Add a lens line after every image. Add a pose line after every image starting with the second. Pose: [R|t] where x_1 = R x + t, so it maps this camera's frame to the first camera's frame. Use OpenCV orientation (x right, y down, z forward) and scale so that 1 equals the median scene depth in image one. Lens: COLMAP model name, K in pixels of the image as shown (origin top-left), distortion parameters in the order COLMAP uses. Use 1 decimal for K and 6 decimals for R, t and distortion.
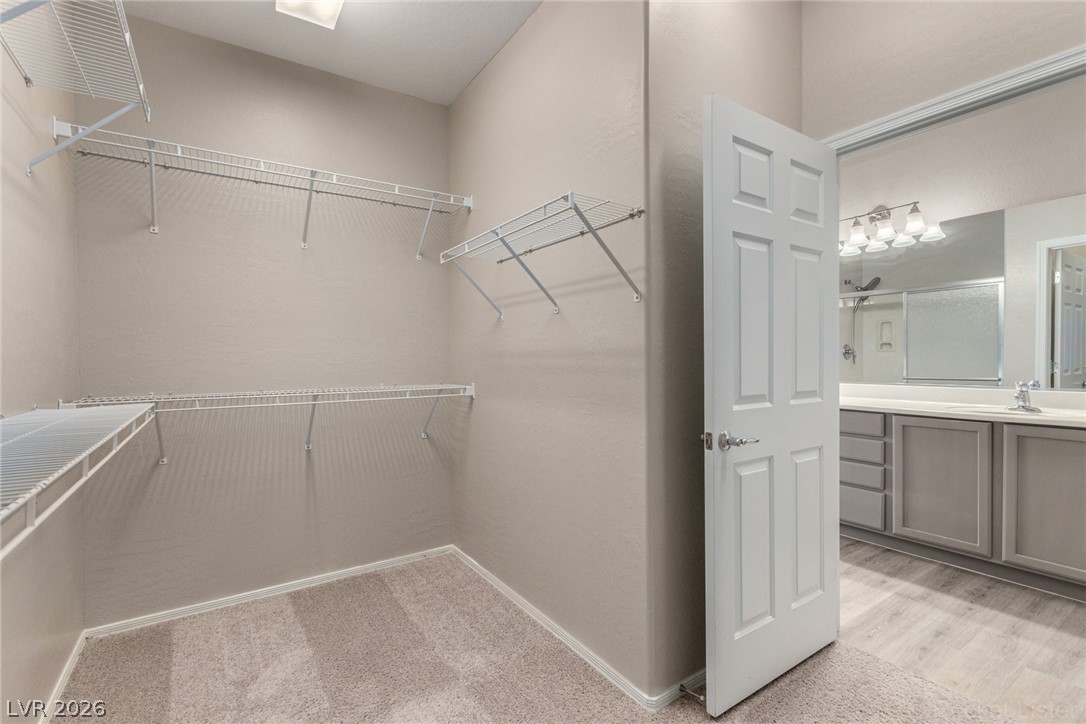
lens RADIAL K [[497.0, 0, 540.7], [0, 497.0, 365.9], [0, 0, 1]] dist [0.001019, -0.000834]
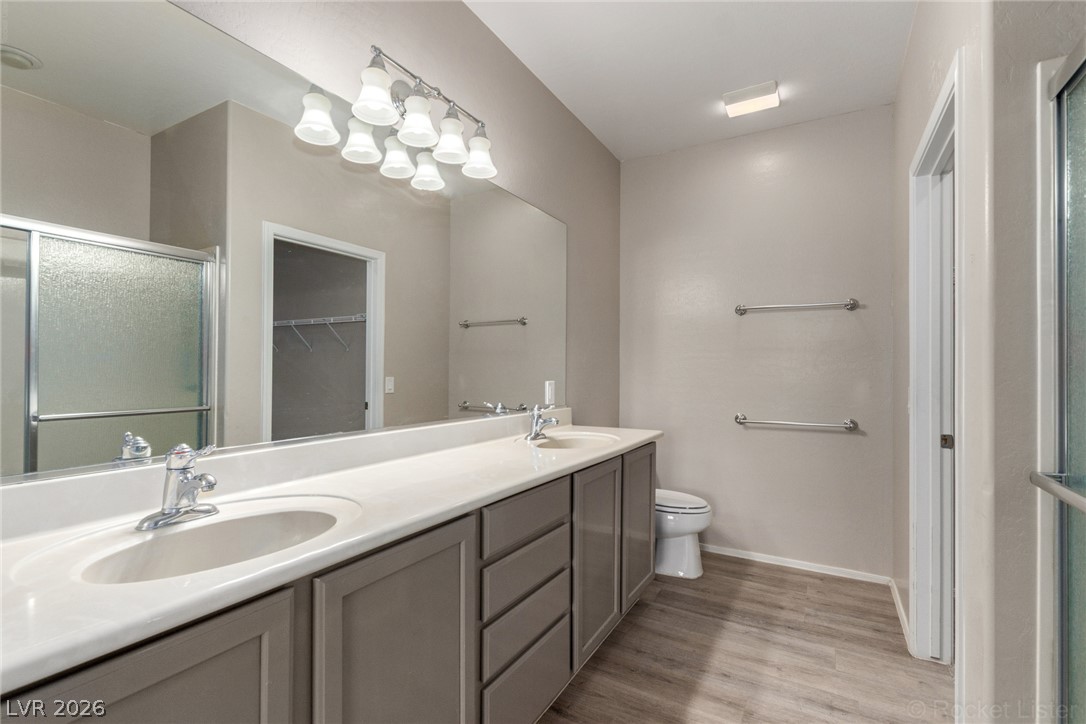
lens RADIAL K [[497.0, 0, 540.7], [0, 497.0, 365.9], [0, 0, 1]] dist [0.001019, -0.000834]
pose [[-0.446847, 0.012136, 0.894528, 0.250886], [0.009018, 0.999918, -0.009061, -0.032015], [-0.894565, 0.004018, -0.446920, 1.704409]]
